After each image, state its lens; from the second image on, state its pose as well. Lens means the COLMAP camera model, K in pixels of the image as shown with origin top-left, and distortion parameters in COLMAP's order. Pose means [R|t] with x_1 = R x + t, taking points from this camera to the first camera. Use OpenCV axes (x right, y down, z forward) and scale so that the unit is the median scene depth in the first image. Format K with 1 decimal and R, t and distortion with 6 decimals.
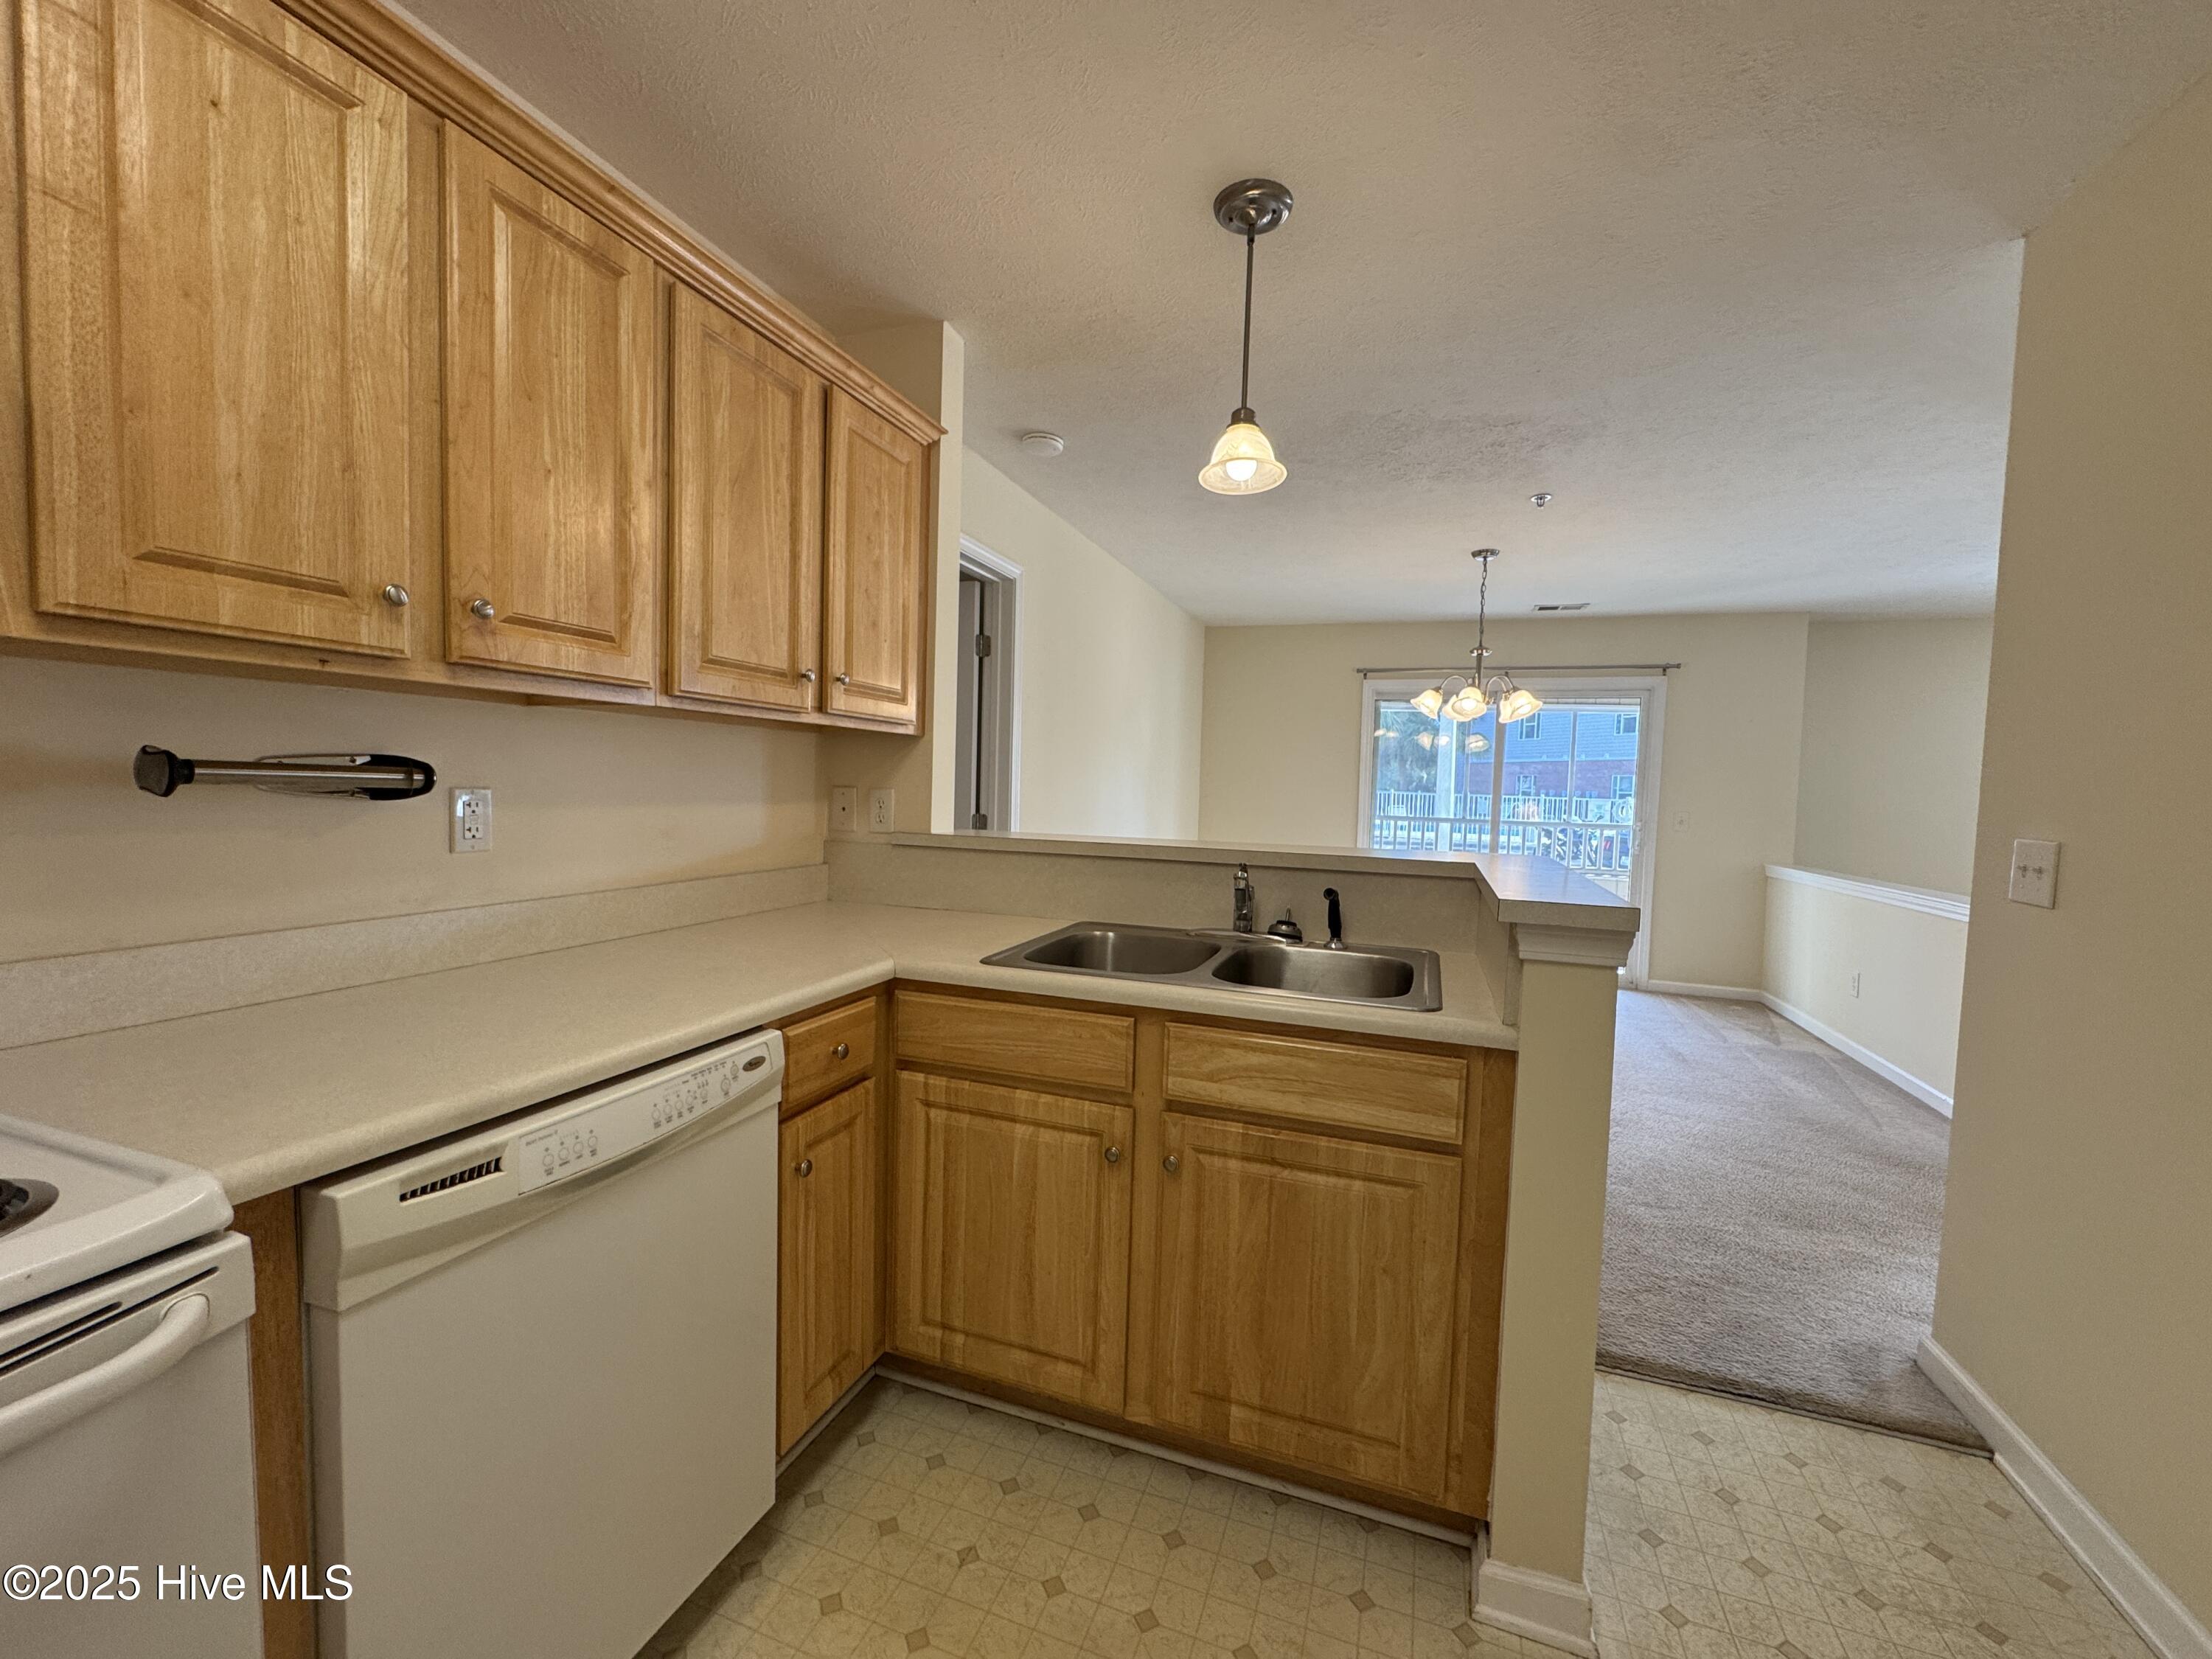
lens RADIAL K [[882.5, 0, 1108.3], [0, 882.5, 834.5], [0, 0, 1]] dist [-0.008654, -0.000647]
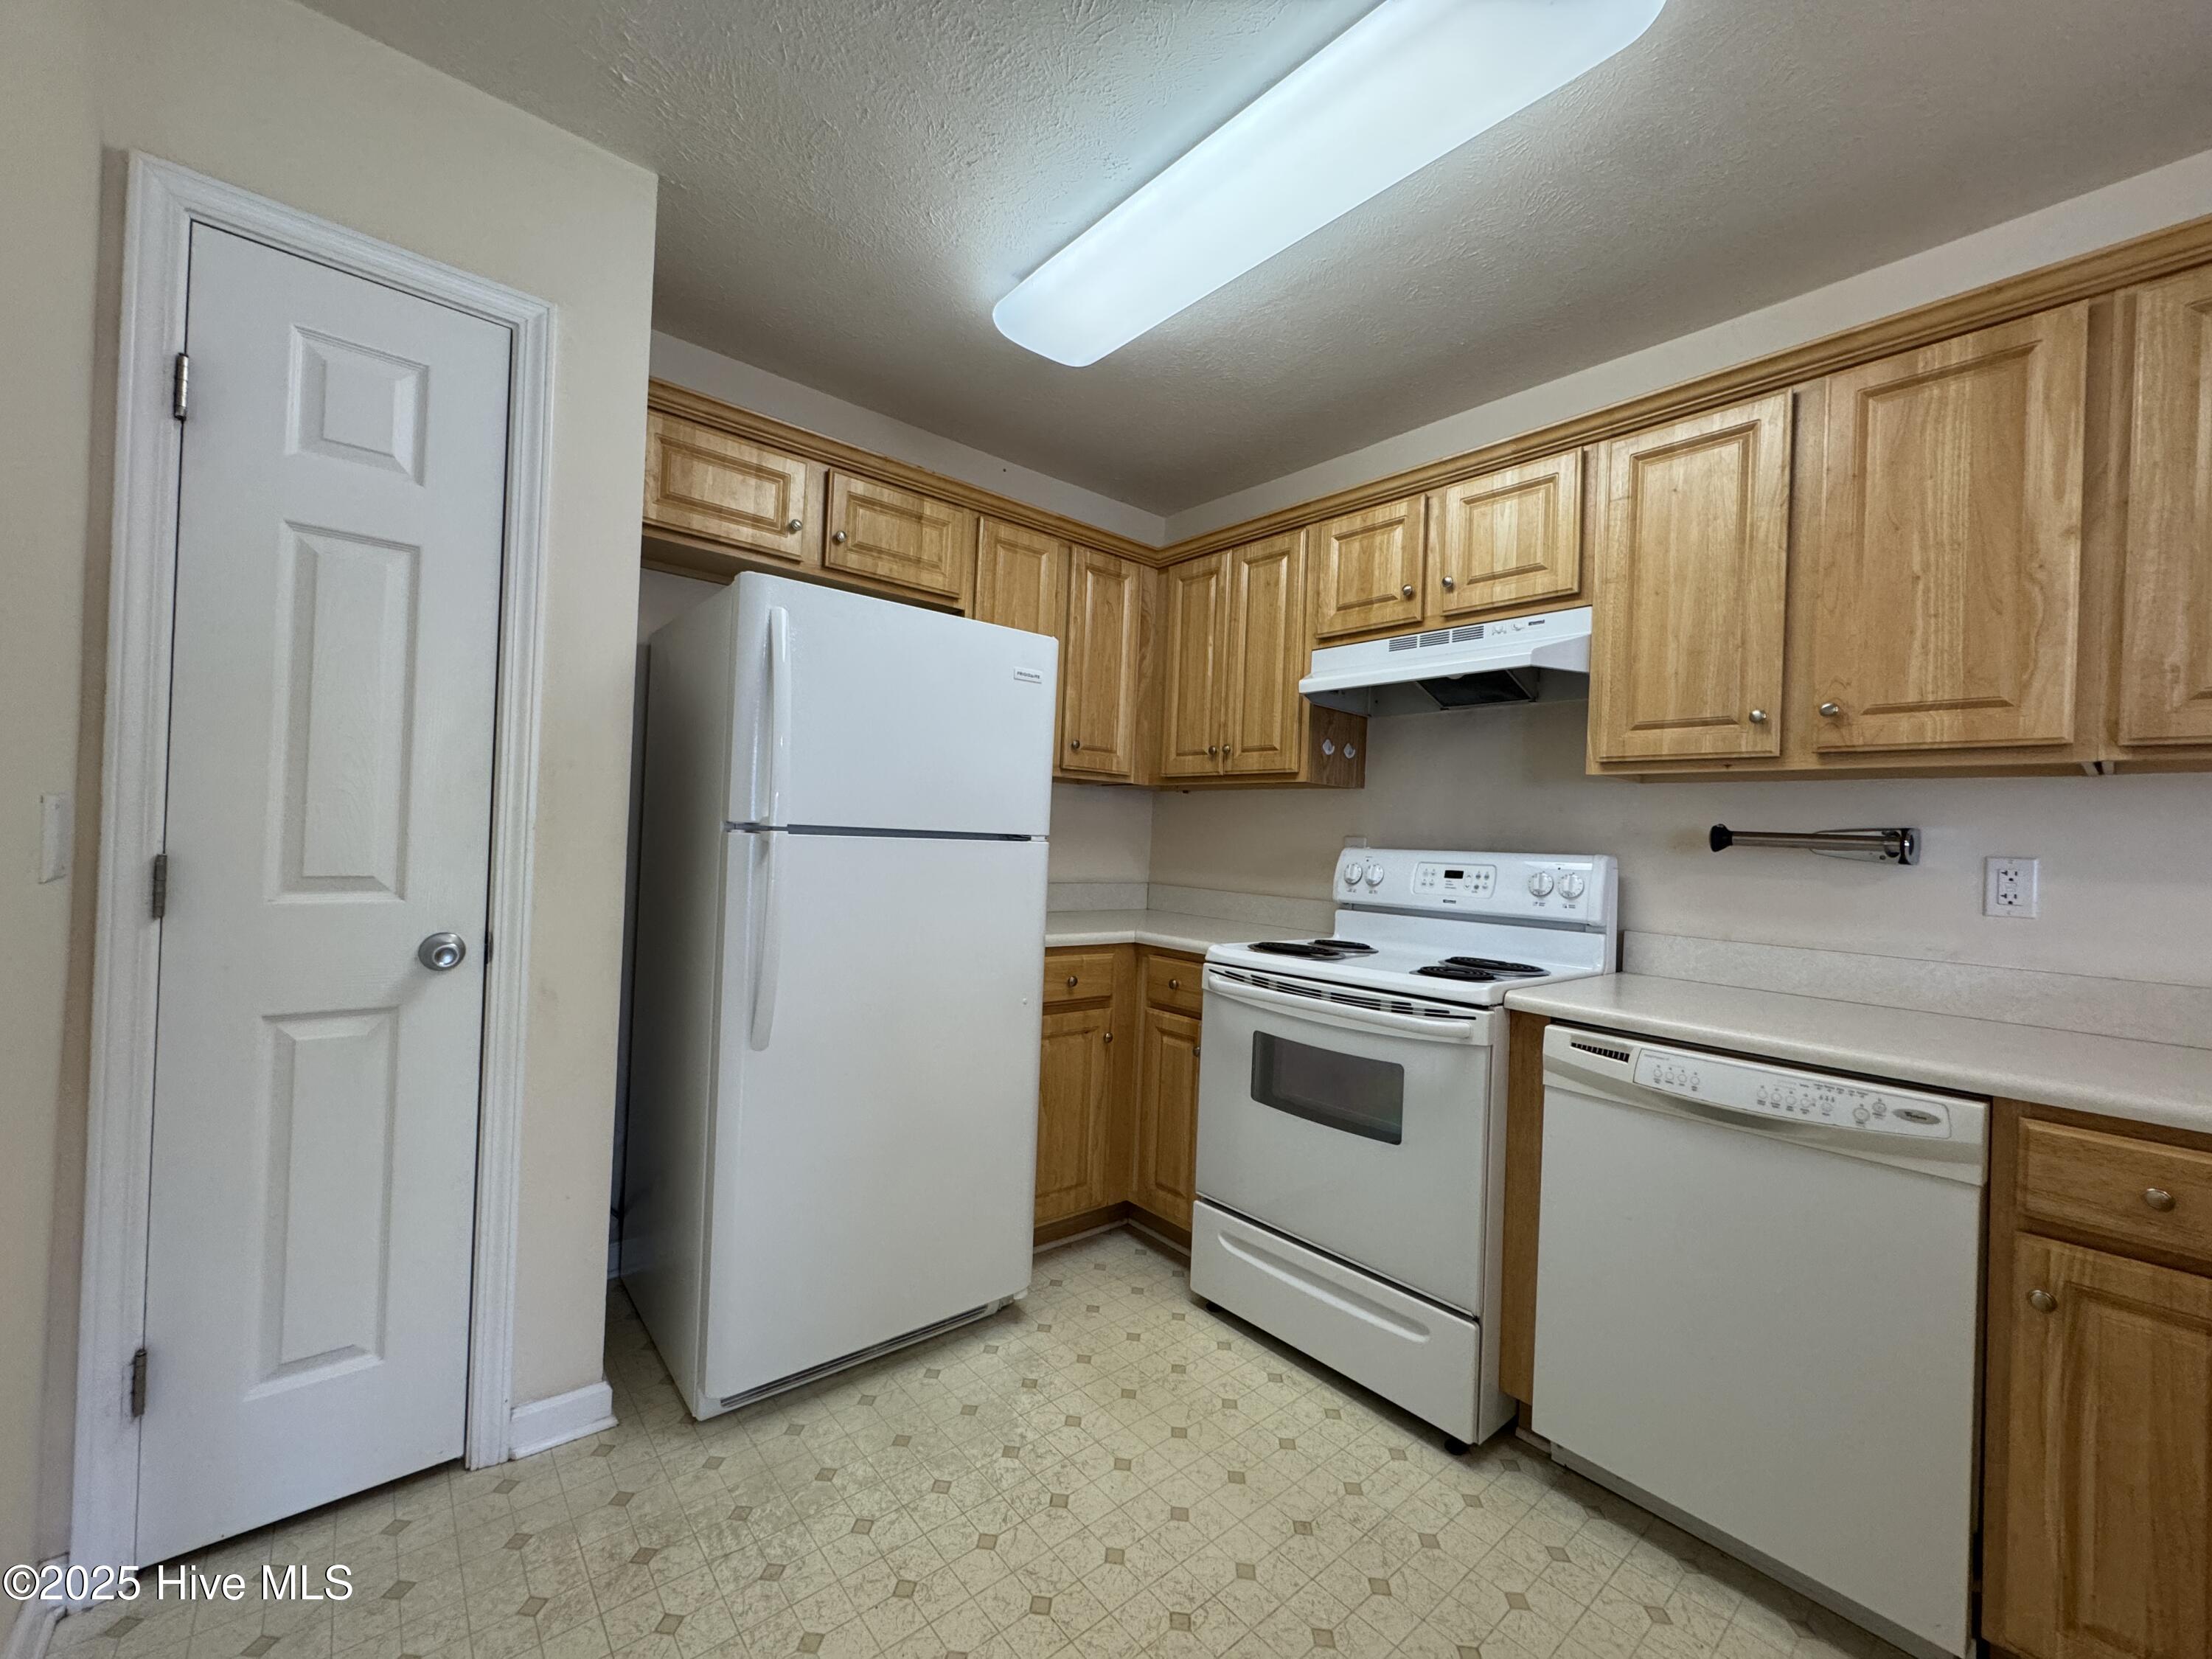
lens RADIAL K [[882.5, 0, 1096.1], [0, 882.5, 833.5], [0, 0, 1]] dist [-0.008654, -0.000647]
pose [[-0.503670, -0.056250, -0.862063, 1.072005], [-0.108364, 0.994110, -0.001553, 0.056783], [0.857072, 0.092635, -0.506799, 0.803944]]
